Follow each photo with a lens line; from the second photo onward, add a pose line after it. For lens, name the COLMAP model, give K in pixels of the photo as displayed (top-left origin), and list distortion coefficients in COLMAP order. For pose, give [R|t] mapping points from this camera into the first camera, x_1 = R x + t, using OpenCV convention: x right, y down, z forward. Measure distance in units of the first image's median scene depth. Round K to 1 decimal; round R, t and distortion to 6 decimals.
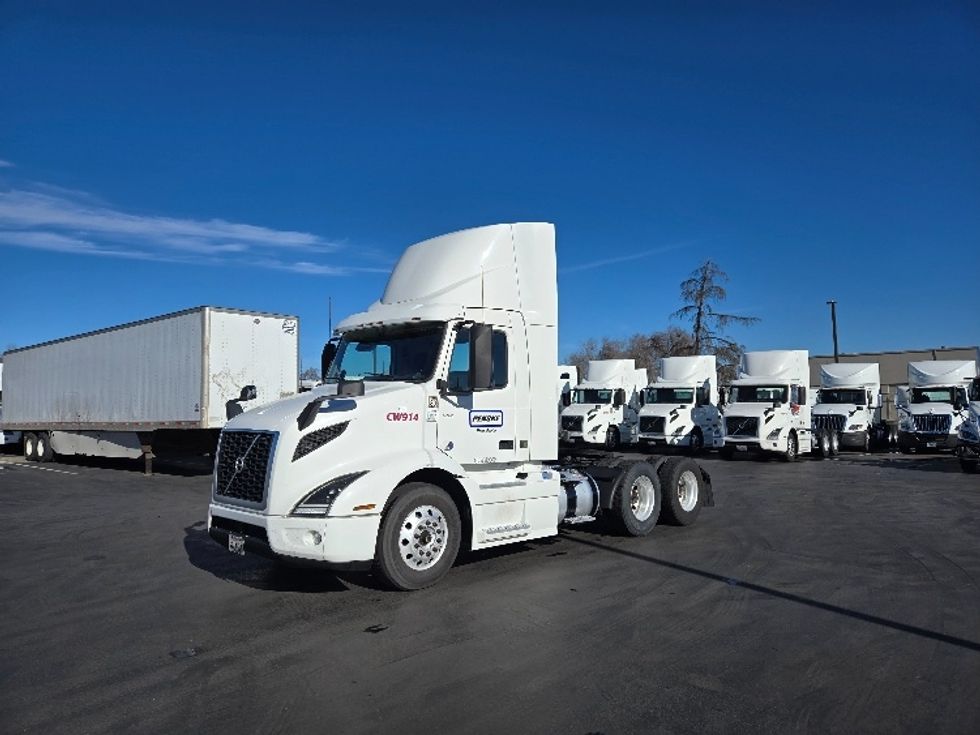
lens RADIAL K [[661.5, 0, 492.2], [0, 661.5, 379.6], [0, 0, 1]] dist [0.084108, -0.063882]
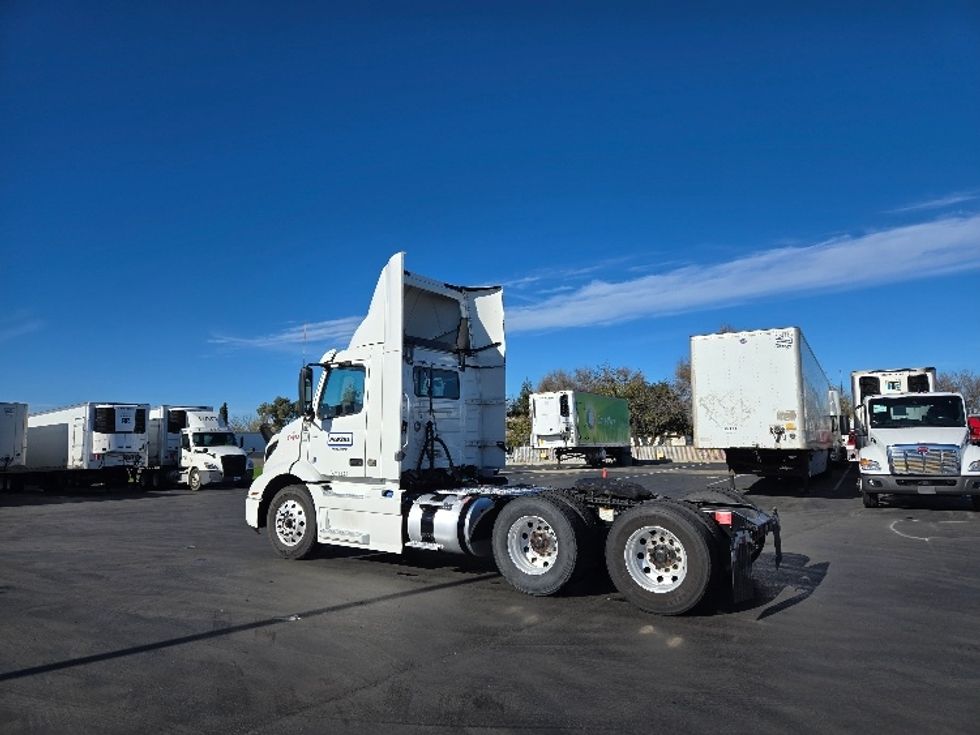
lens RADIAL K [[661.5, 0, 492.2], [0, 661.5, 379.6], [0, 0, 1]] dist [0.084108, -0.063882]
pose [[0.196767, -0.082819, -0.976946, 1.208811], [0.050668, 0.995954, -0.074225, 0.051585], [0.979140, -0.034894, 0.200167, 0.987707]]
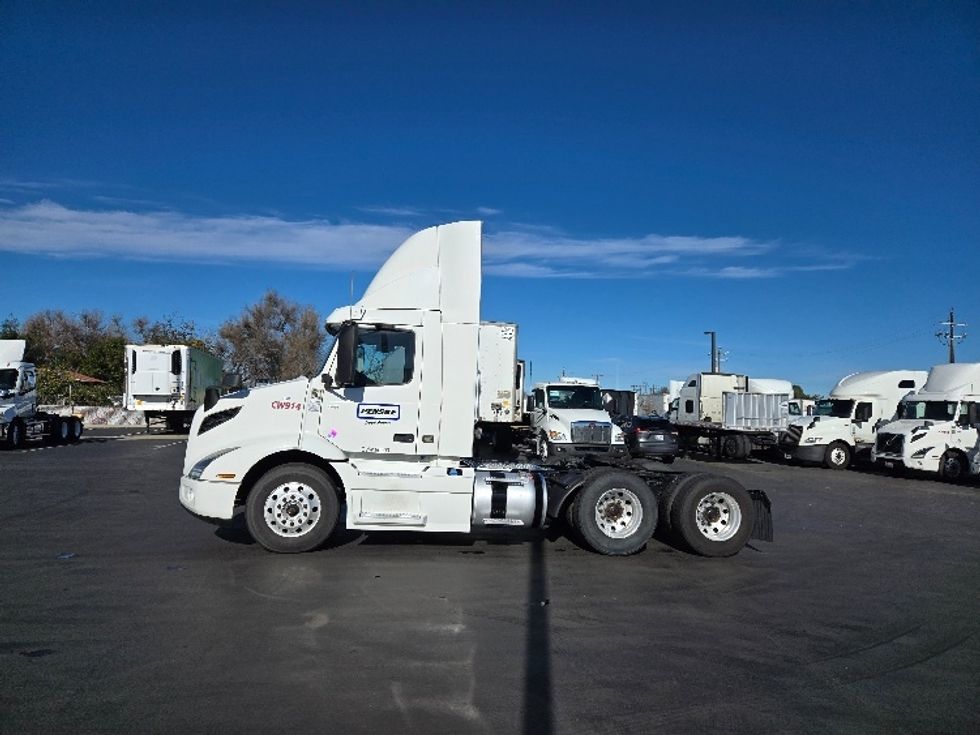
lens RADIAL K [[661.5, 0, 492.2], [0, 661.5, 379.6], [0, 0, 1]] dist [0.084108, -0.063882]
pose [[0.816025, 0.011565, -0.577900, 0.736799], [-0.017645, 0.999832, -0.004907, 0.008051], [0.577747, 0.014201, 0.816093, 0.210290]]
